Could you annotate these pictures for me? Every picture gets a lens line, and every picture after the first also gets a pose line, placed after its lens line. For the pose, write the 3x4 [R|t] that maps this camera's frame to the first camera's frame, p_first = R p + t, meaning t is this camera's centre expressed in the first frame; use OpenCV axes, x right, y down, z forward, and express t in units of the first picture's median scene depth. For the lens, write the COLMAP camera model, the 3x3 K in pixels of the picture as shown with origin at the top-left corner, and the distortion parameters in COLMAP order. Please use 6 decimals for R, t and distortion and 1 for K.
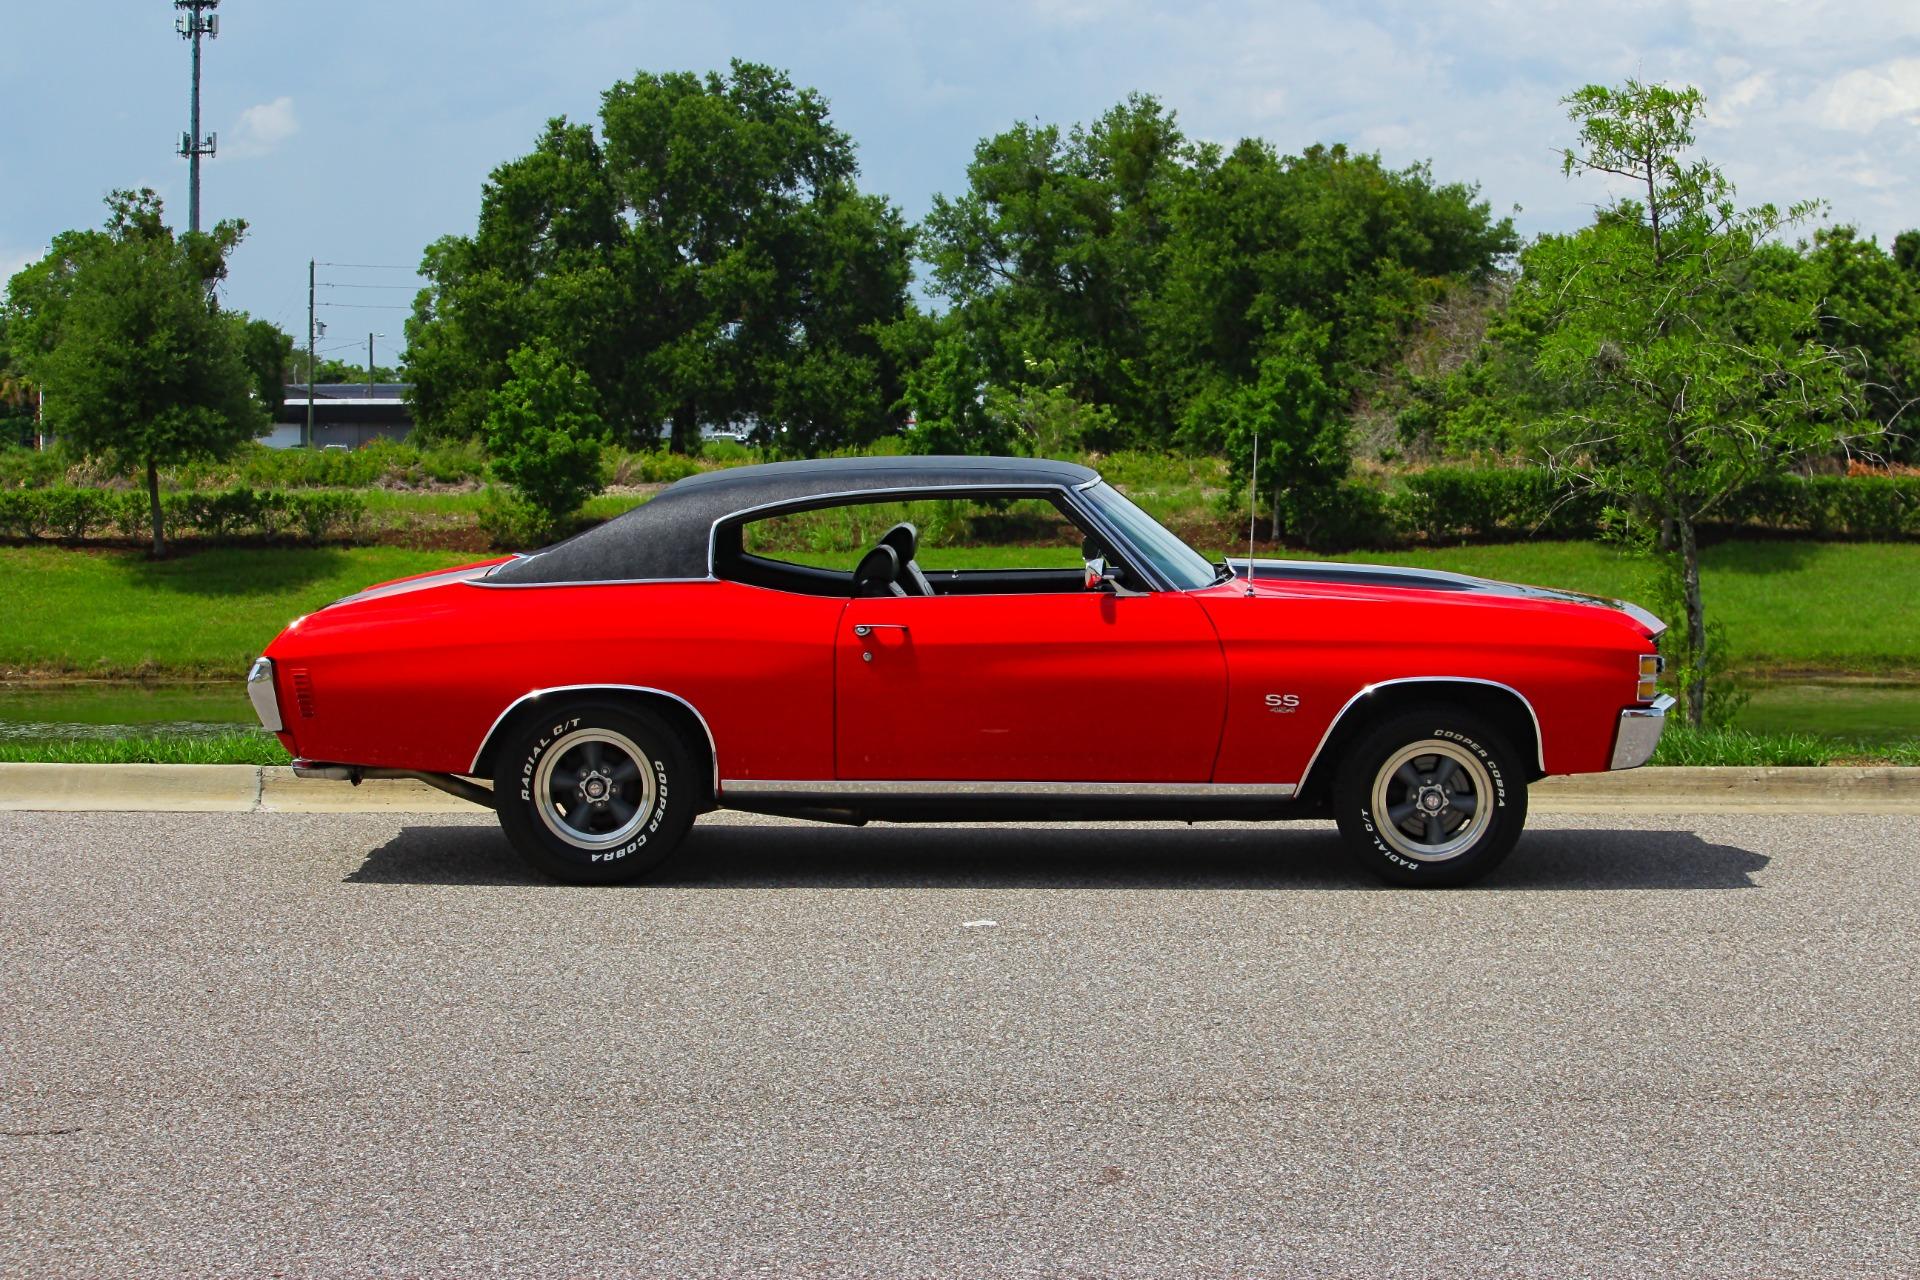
lens RADIAL K [[4919.5, 0, 1038.0], [0, 4919.5, 688.8], [0, 0, 1]] dist [-0.374348, -0.845650]
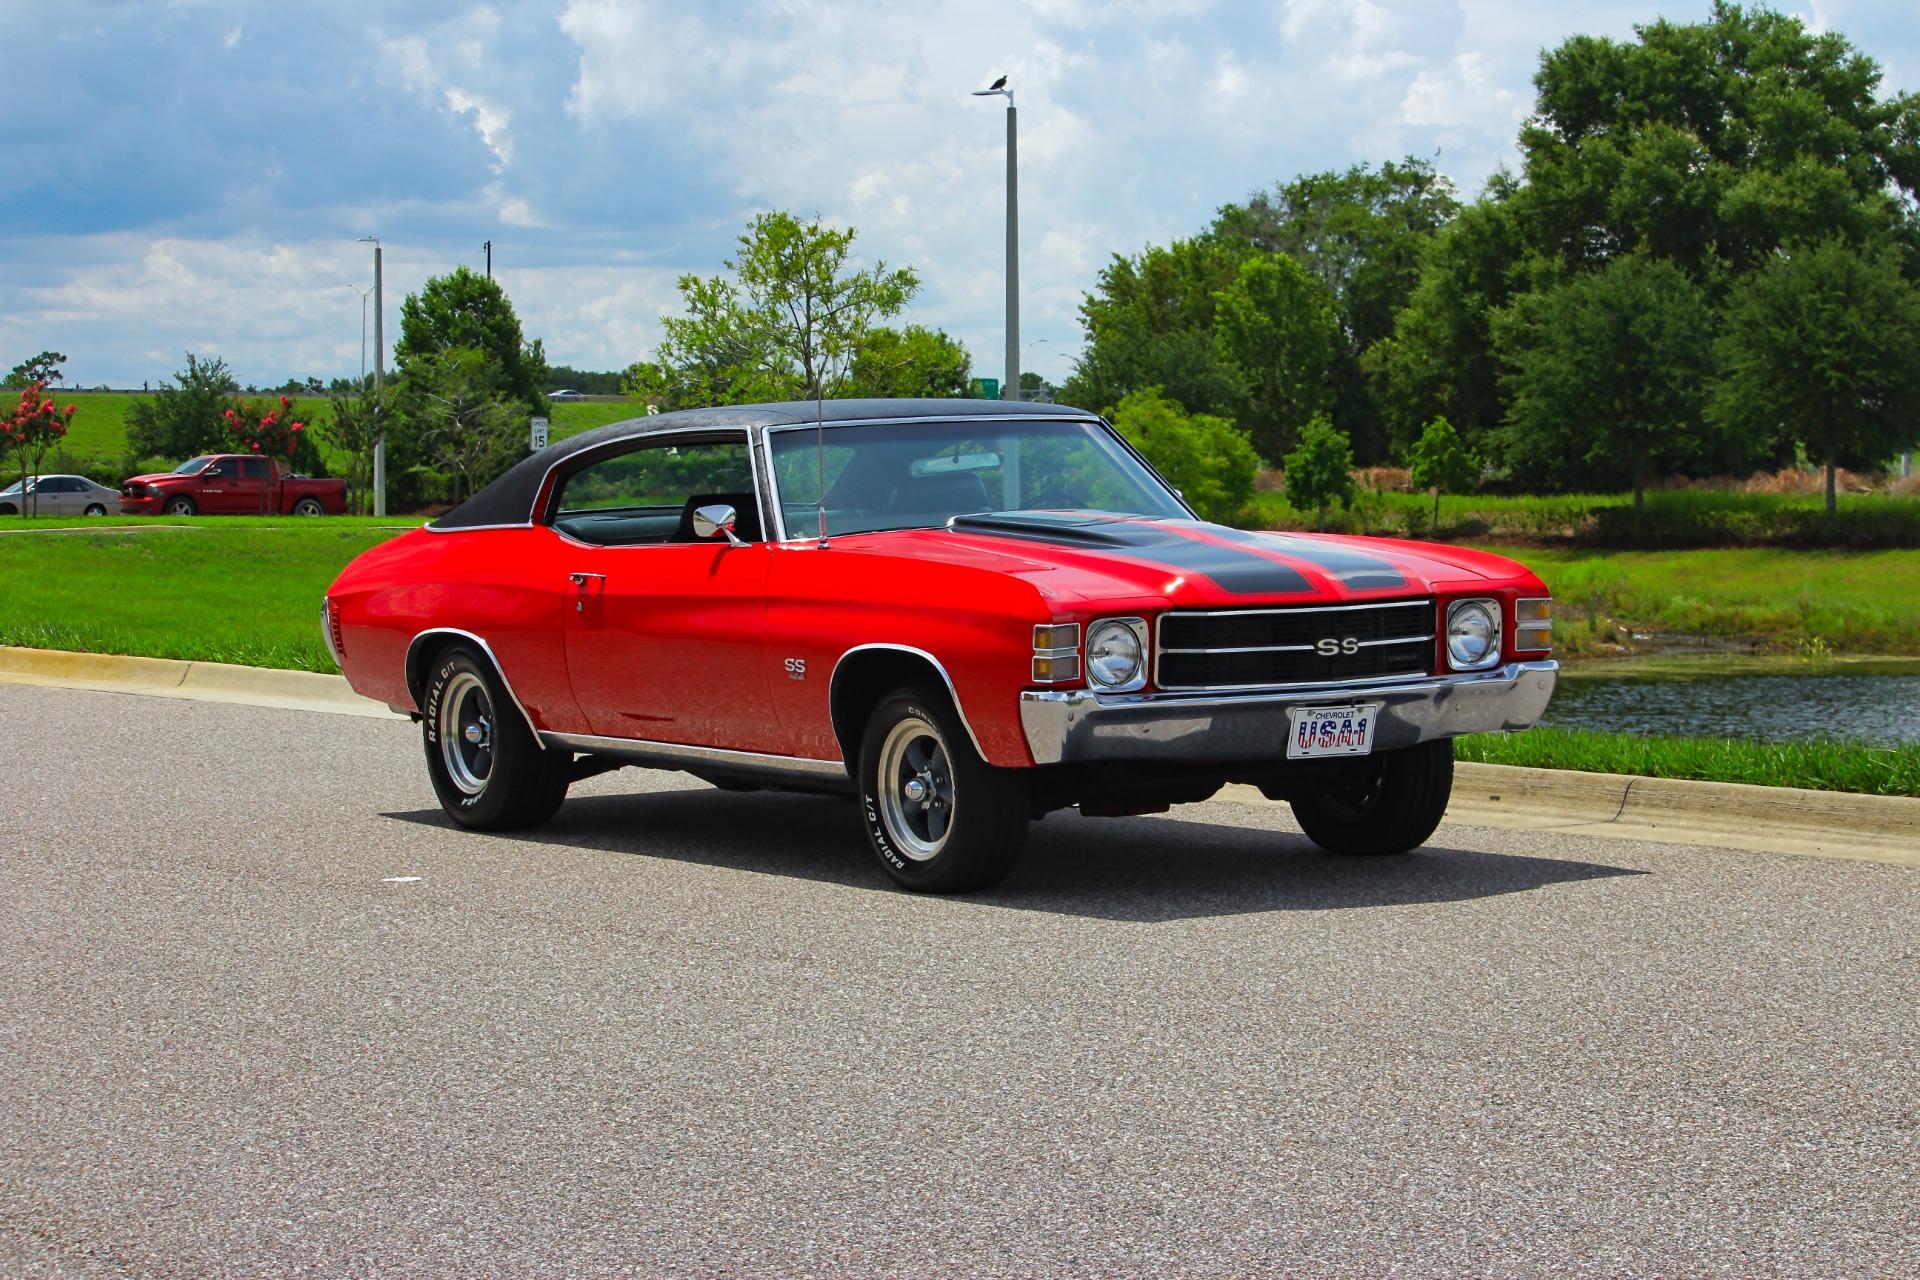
lens RADIAL K [[4840.1, 0, 960.0], [0, 4840.1, 640.0], [0, 0, 1]] dist [-0.401155, -0.106339]
pose [[0.529852, 0.026019, -0.847691, 0.091330], [-0.040466, 0.999166, 0.005374, -0.000927], [0.847124, 0.031455, 0.530464, 0.064004]]
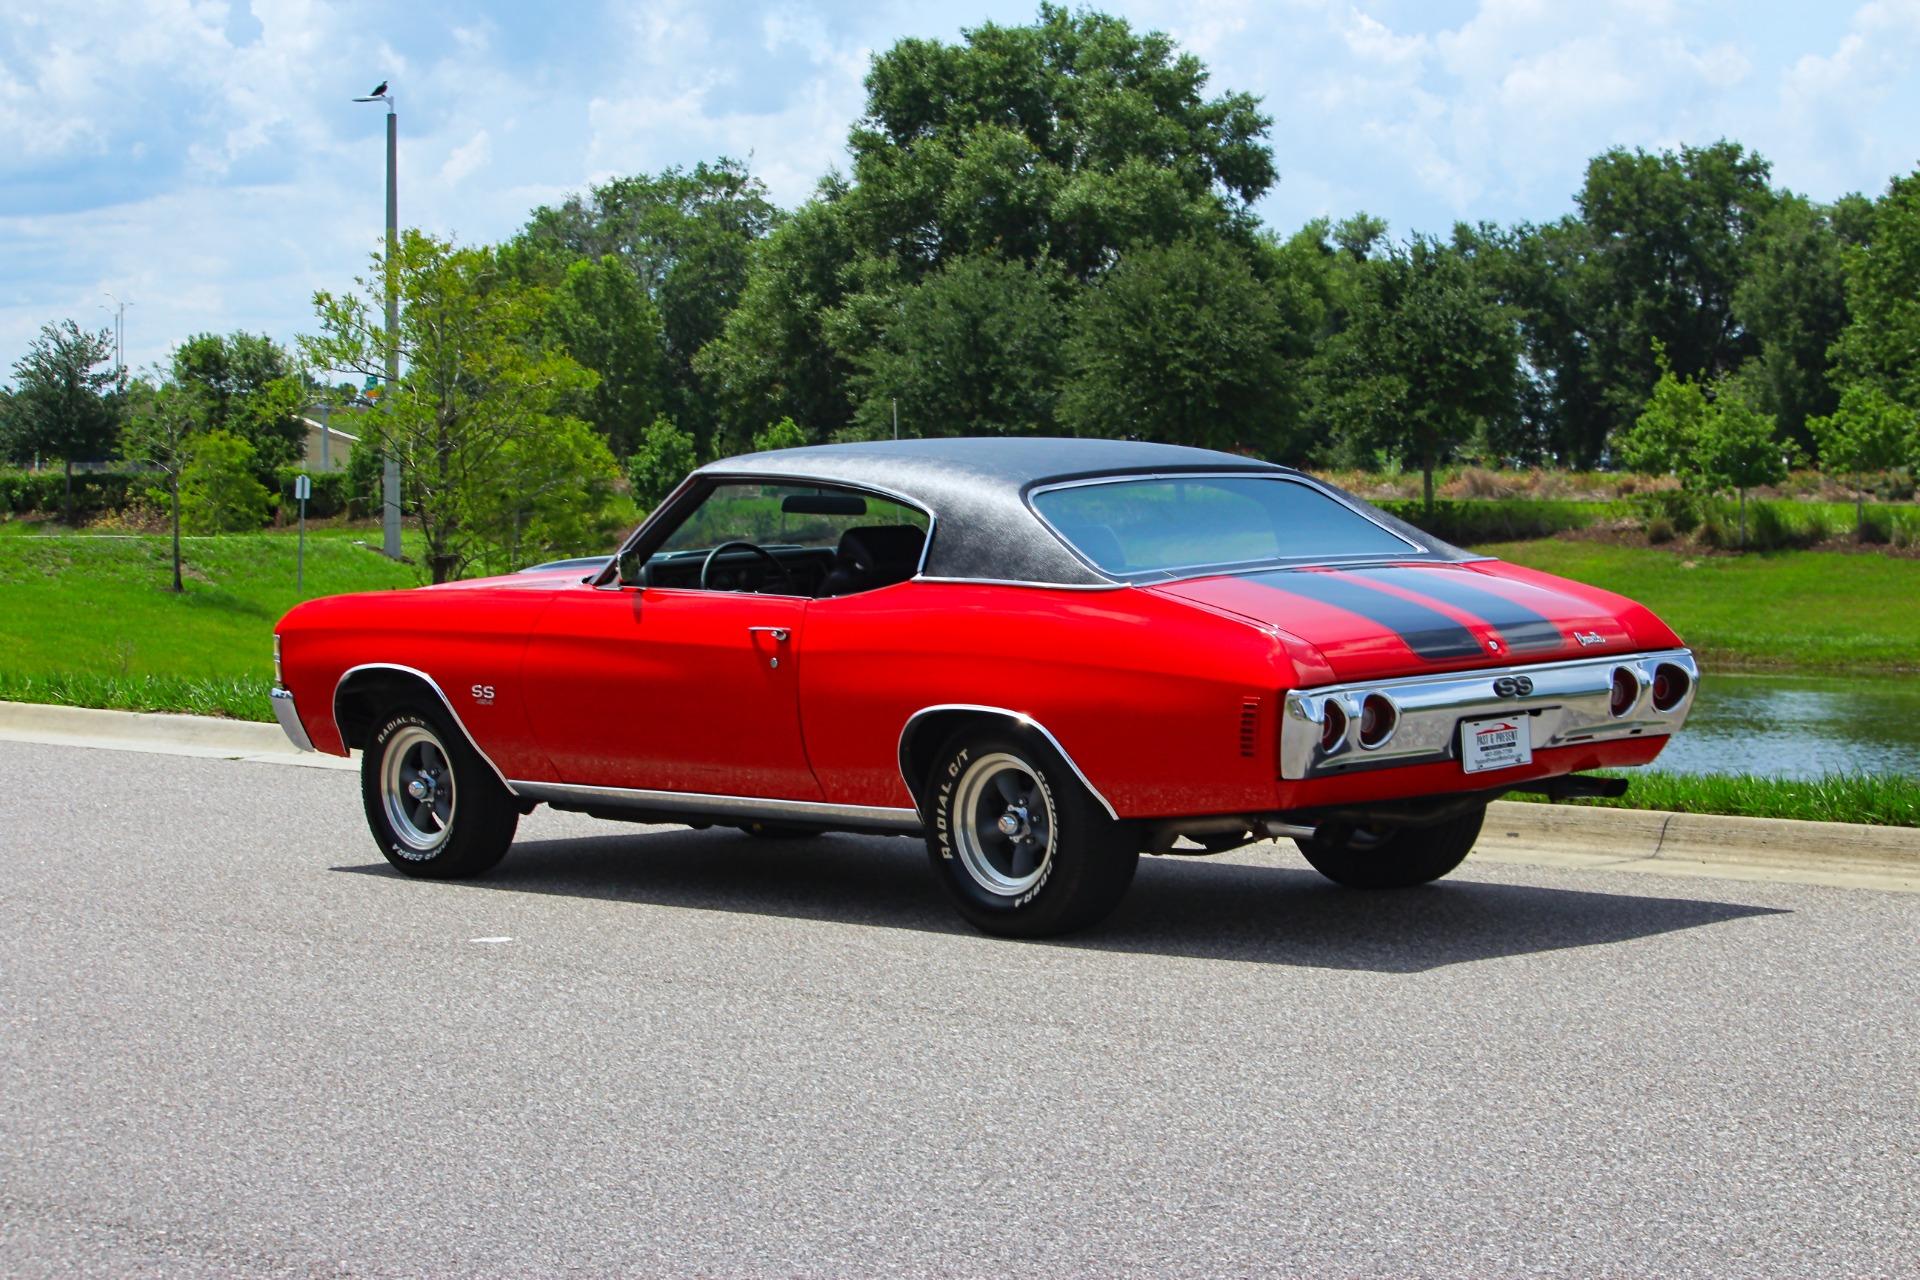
lens RADIAL K [[4803.1, 0, 961.1], [0, 4803.1, 712.6], [0, 0, 1]] dist [-0.412336, 0.341374]
pose [[0.652732, 0.033307, -0.756856, 0.078734], [-0.032700, 0.999341, 0.015777, -0.001332], [0.756883, 0.014451, 0.653391, 0.051458]]
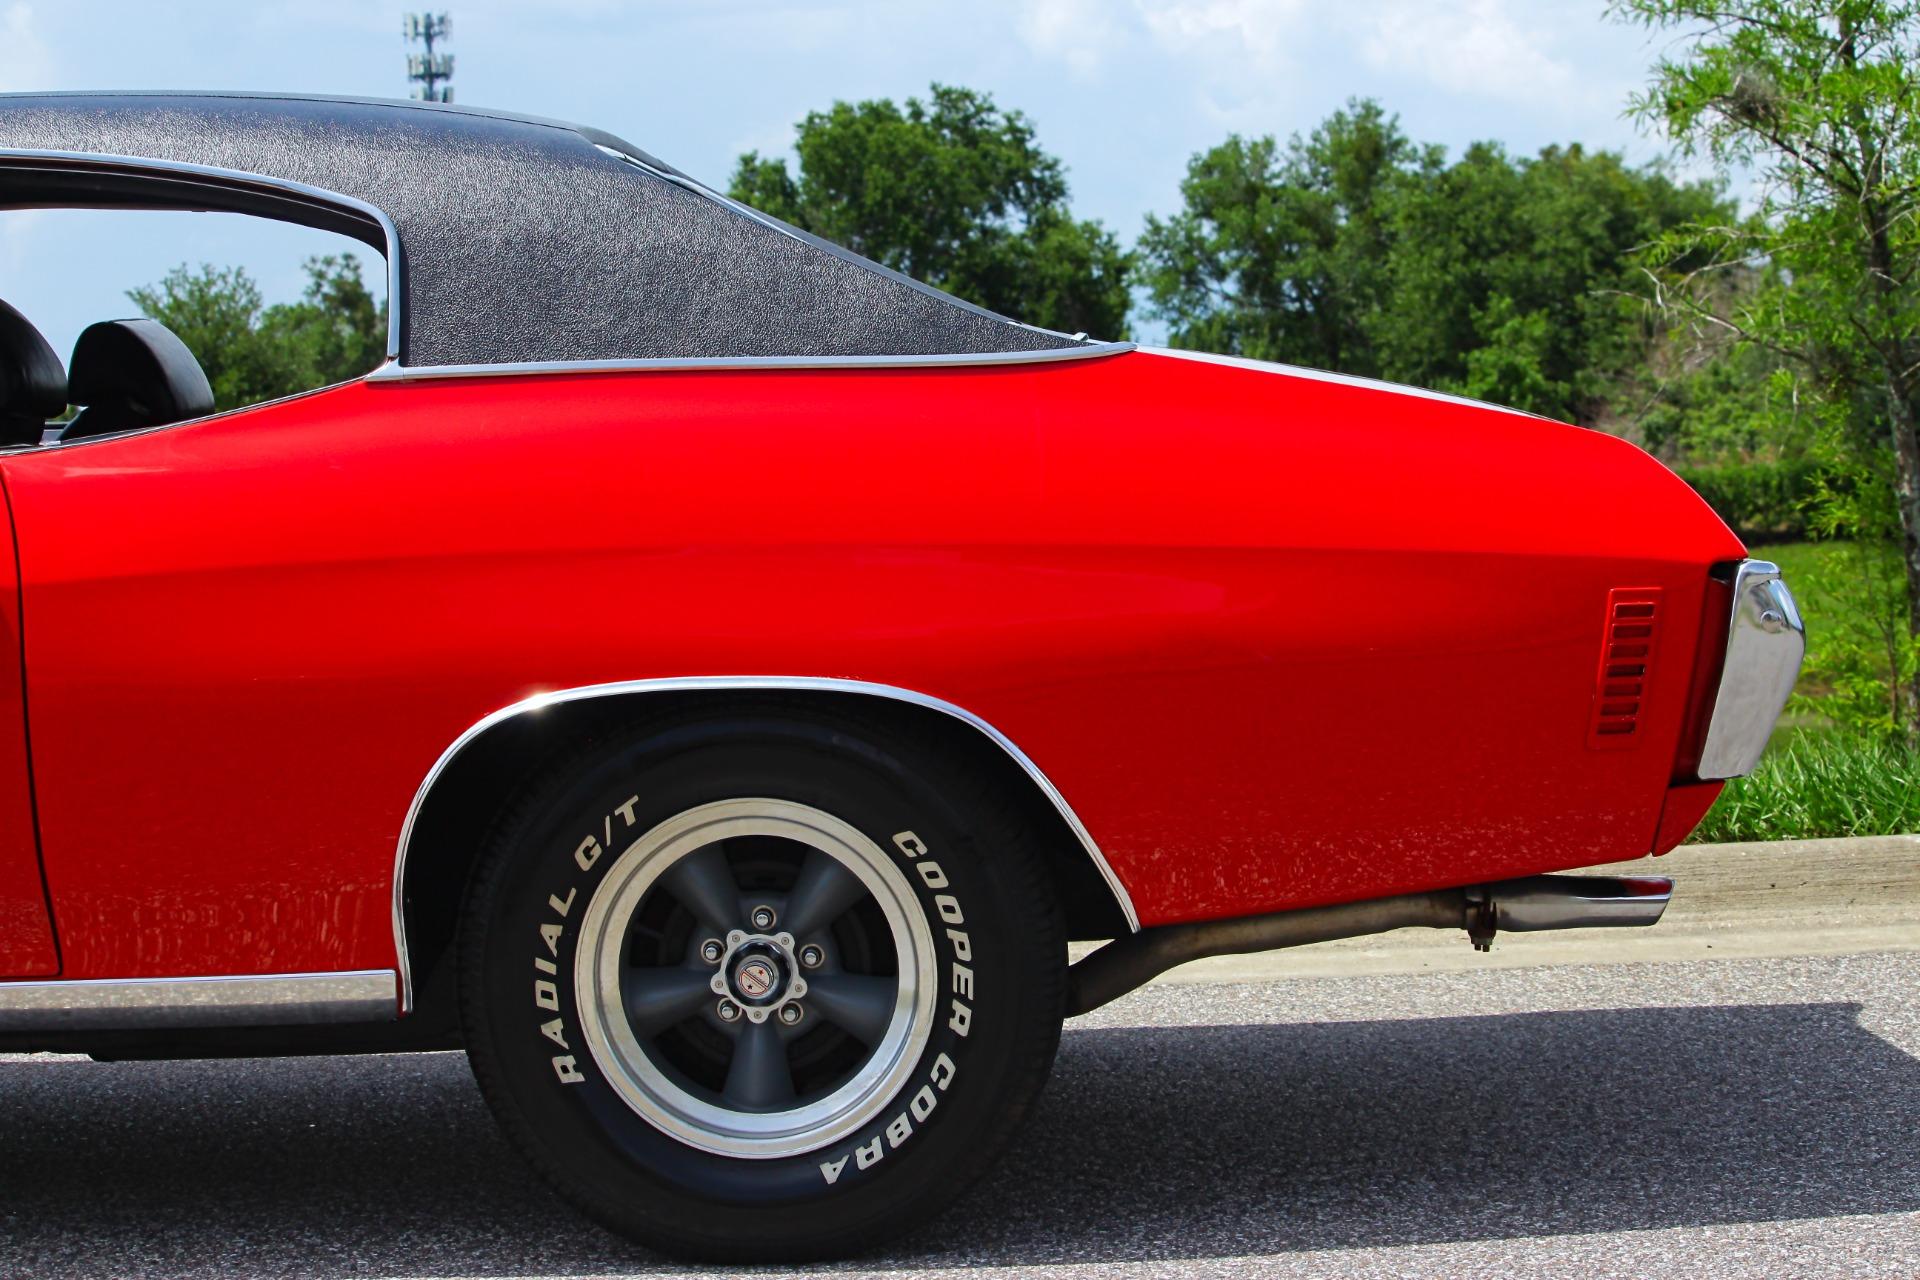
lens RADIAL K [[4845.7, 0, 960.2], [0, 4845.7, 588.3], [0, 0, 1]] dist [-0.413789, -0.030160]
pose [[0.996078, -0.043235, -0.077197, 0.011710], [0.040720, 0.998597, -0.033866, 0.000666], [0.078553, 0.030589, 0.996441, 0.076999]]
